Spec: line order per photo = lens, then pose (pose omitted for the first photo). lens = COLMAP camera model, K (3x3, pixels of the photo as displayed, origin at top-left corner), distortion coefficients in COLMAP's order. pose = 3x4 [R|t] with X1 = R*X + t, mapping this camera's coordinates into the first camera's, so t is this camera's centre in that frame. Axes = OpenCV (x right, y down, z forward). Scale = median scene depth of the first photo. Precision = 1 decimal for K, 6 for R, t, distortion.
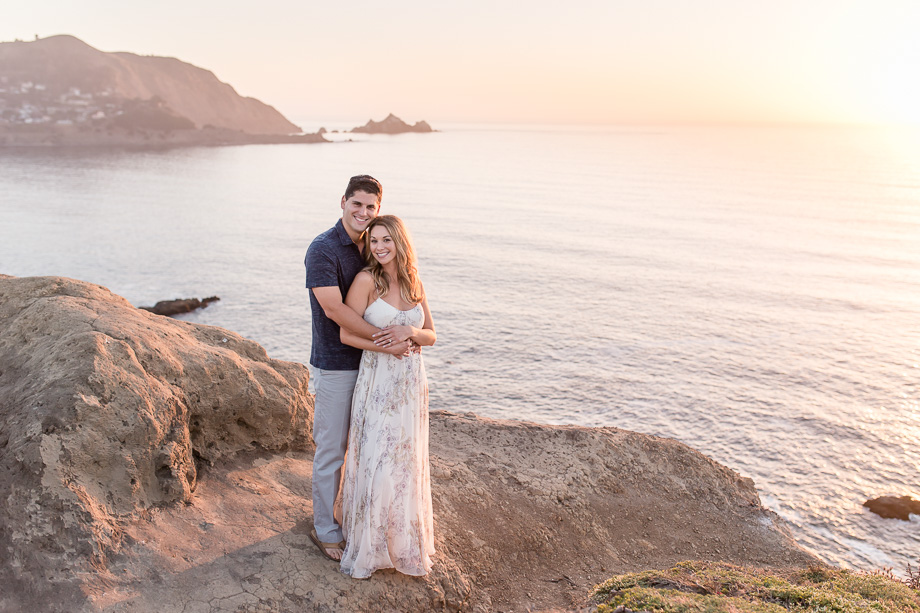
lens RADIAL K [[901.8, 0, 460.0], [0, 901.8, 306.5], [0, 0, 1]] dist [0.000247, 0.001748]
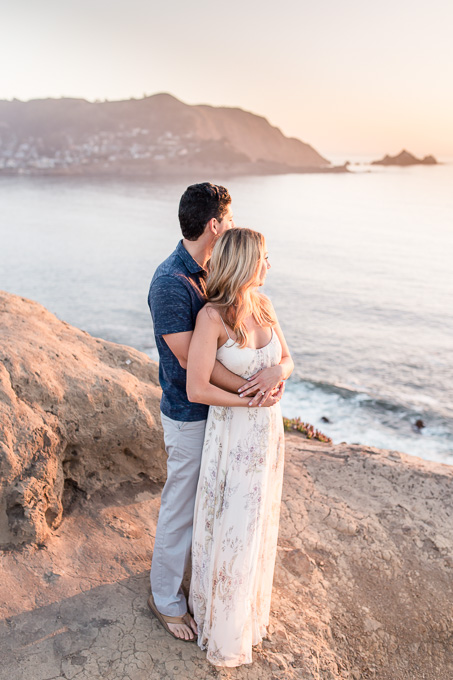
lens RADIAL K [[666.5, 0, 242.0], [0, 666.5, 337.7], [0, 0, 1]] dist [0.000247, 0.001748]
pose [[0.949506, 0.077836, -0.303940, 0.075283], [-0.059616, 0.995849, 0.068785, -0.047507], [0.308032, -0.047192, 0.950205, 0.374838]]
